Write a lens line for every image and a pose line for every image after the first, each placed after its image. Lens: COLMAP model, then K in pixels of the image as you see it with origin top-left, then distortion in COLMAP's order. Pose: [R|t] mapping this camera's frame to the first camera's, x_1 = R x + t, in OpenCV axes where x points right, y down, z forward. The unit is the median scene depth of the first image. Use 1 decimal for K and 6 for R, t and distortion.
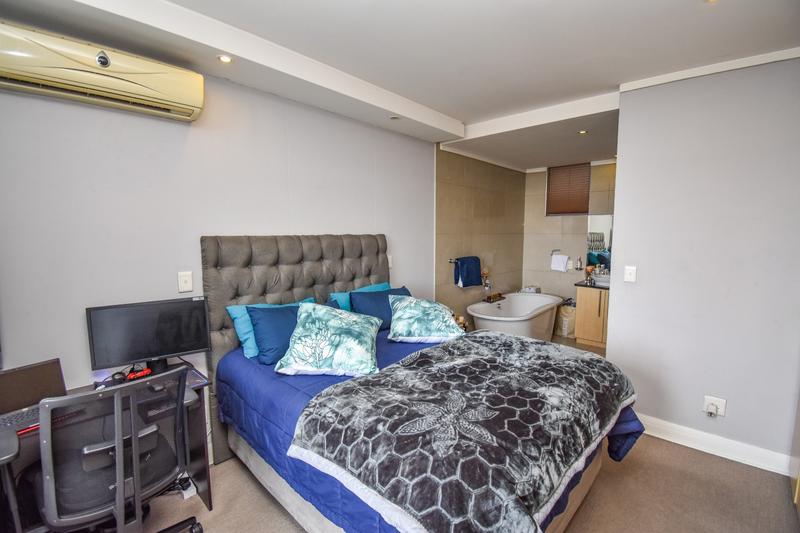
lens RADIAL K [[352.0, 0, 394.9], [0, 352.0, 261.9], [0, 0, 1]] dist [-0.005821, -0.014641]
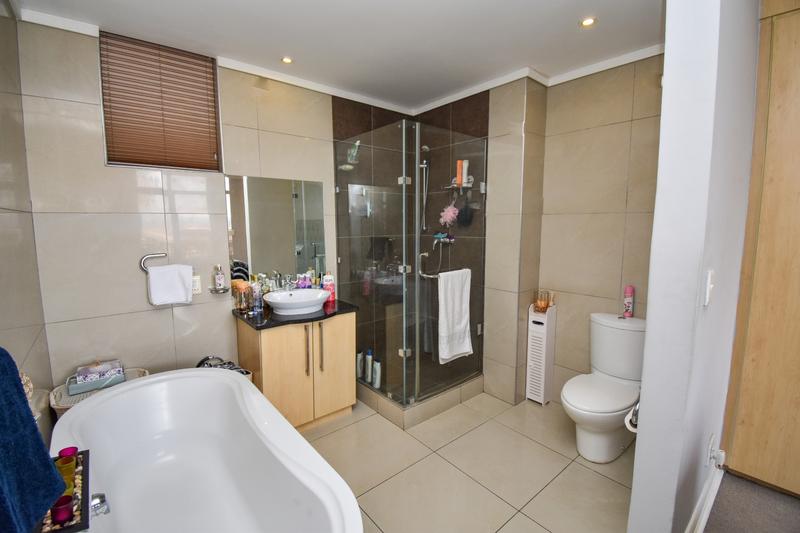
lens RADIAL K [[352.0, 0, 398.6], [0, 352.0, 264.2], [0, 0, 1]] dist [-0.005821, -0.014641]
pose [[0.113420, -0.119254, 0.986364, 0.216116], [0.084587, 0.990325, 0.110006, -0.095435], [-0.989940, 0.070957, 0.122410, 1.521030]]
